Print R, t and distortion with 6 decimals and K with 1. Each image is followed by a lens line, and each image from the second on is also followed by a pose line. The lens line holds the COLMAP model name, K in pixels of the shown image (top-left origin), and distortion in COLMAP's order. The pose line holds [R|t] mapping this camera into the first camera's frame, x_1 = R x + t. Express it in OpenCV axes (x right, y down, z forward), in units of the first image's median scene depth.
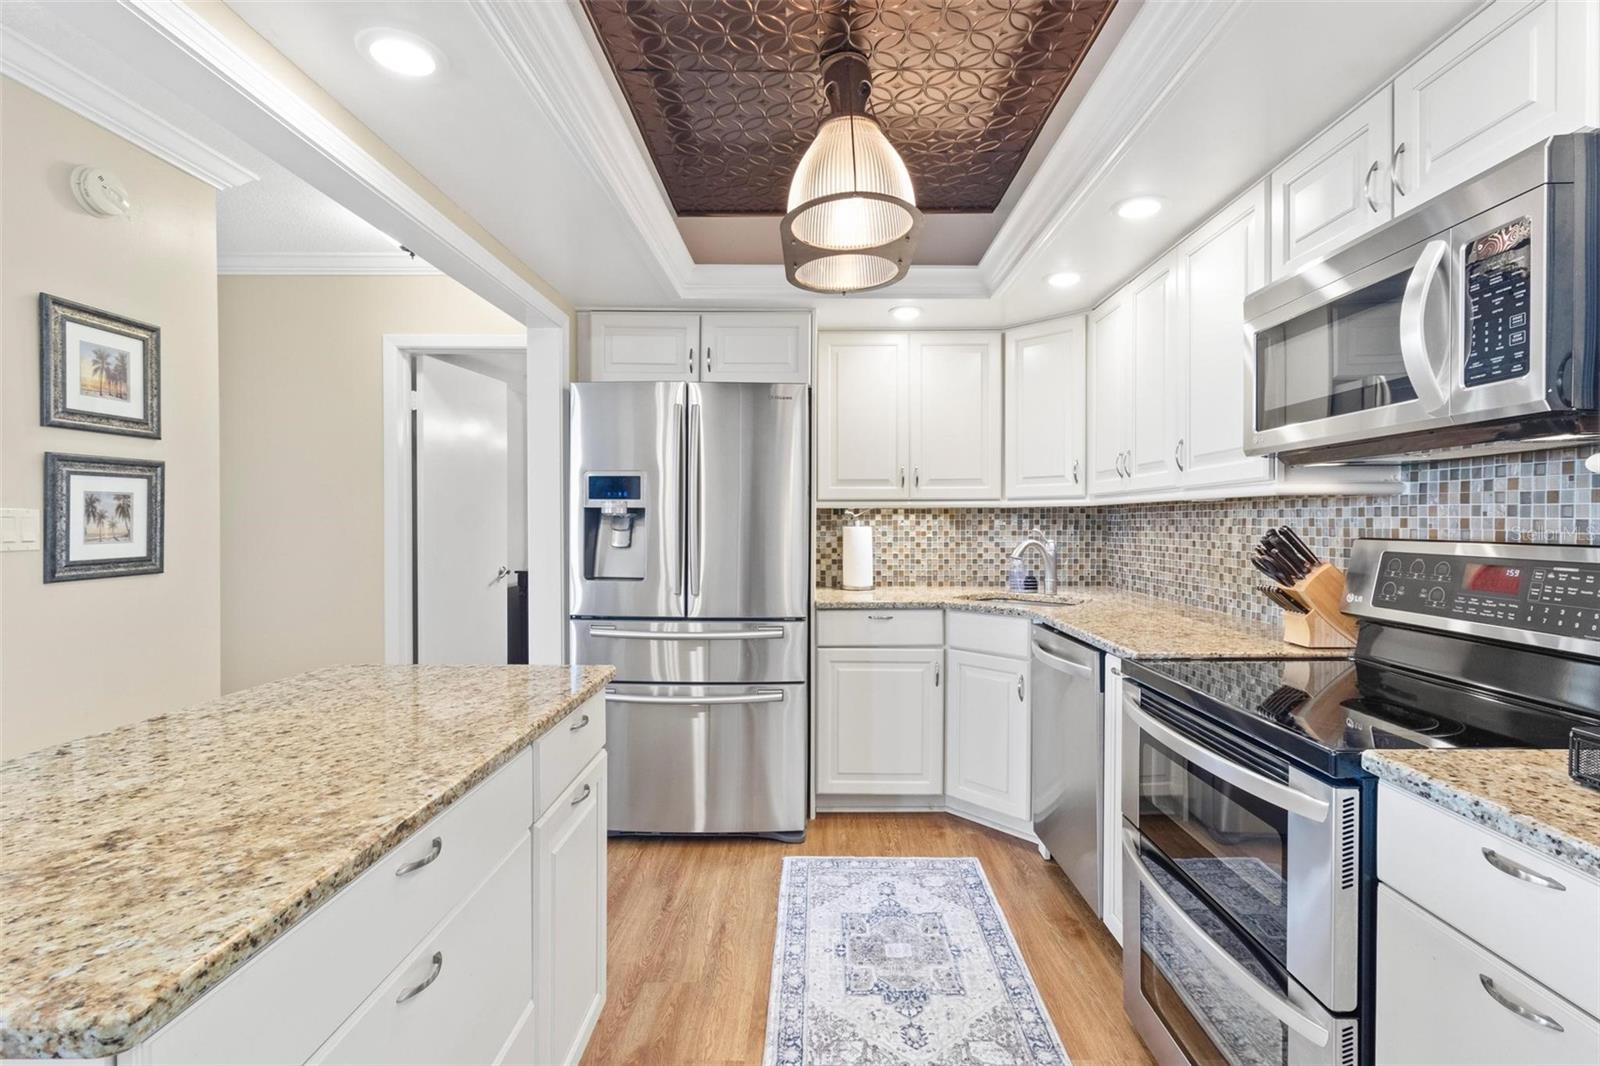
lens RADIAL K [[750.5, 0, 808.6], [0, 750.5, 523.6], [0, 0, 1]] dist [-0.000546, 0.000000]
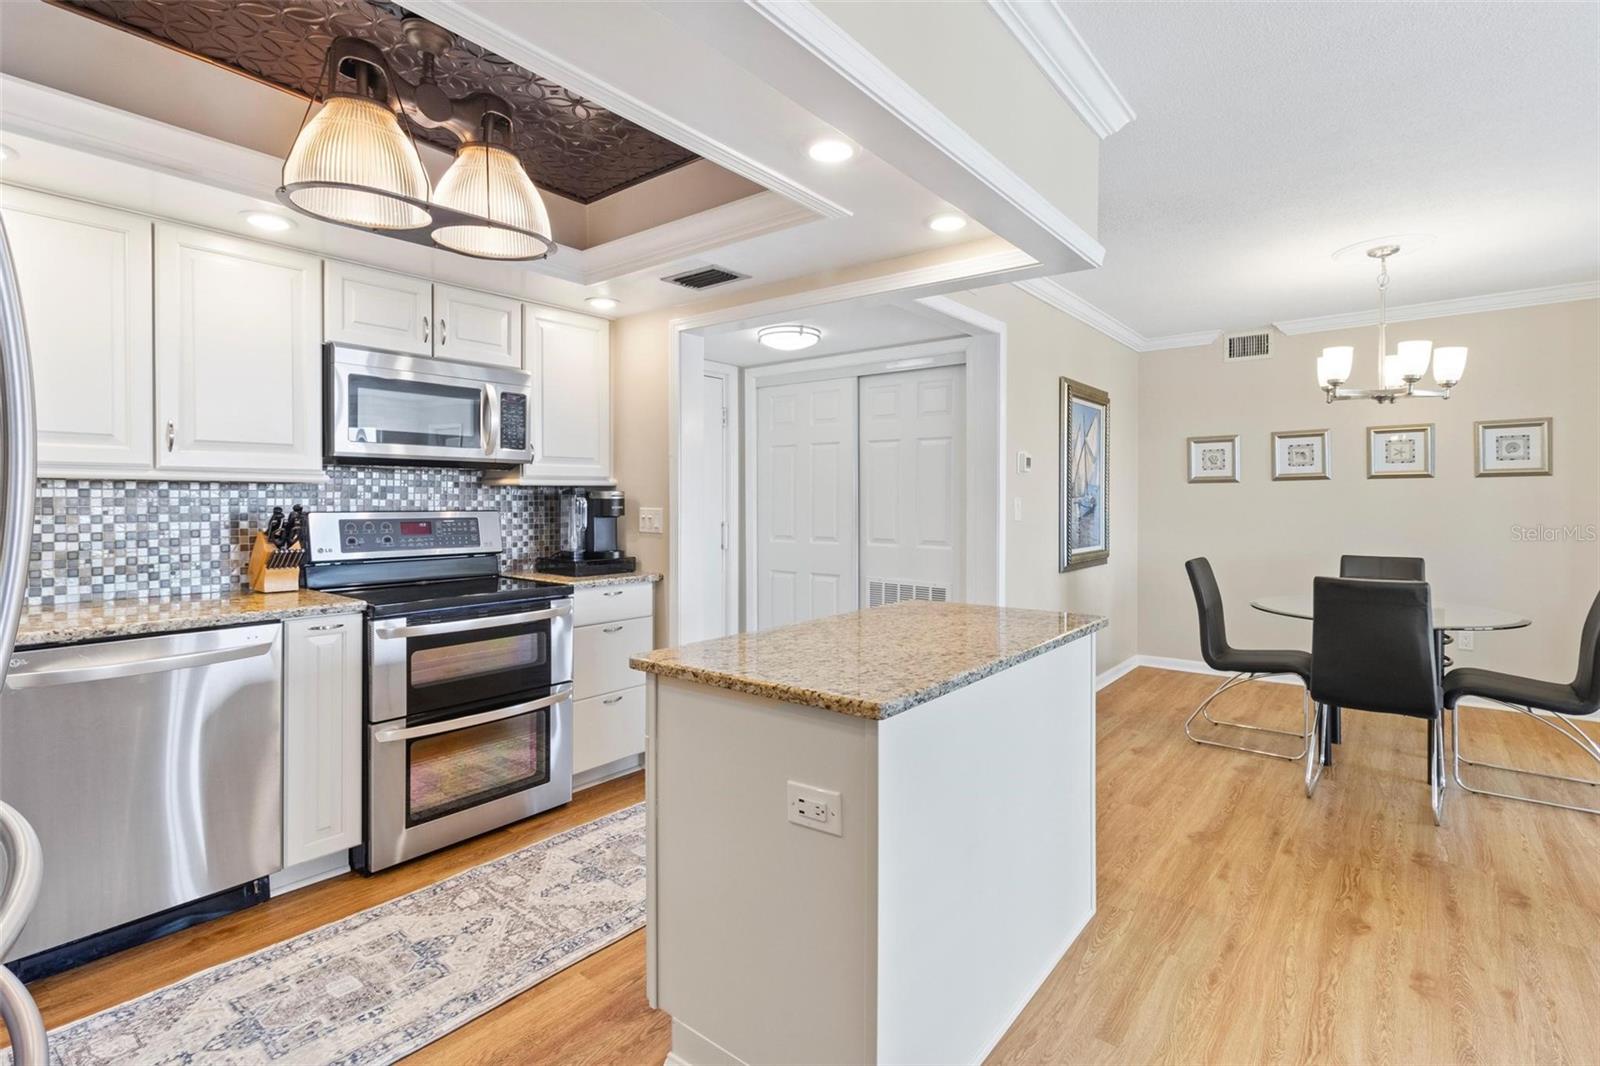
lens RADIAL K [[765.6, 0, 798.5], [0, 765.6, 500.0], [0, 0, 1]] dist [0.001587, 0.000500]
pose [[-0.786777, 0.003419, 0.617228, -0.938085], [0.005998, 0.999980, 0.002106, -0.003391], [-0.617208, 0.005359, -0.786781, 1.498959]]
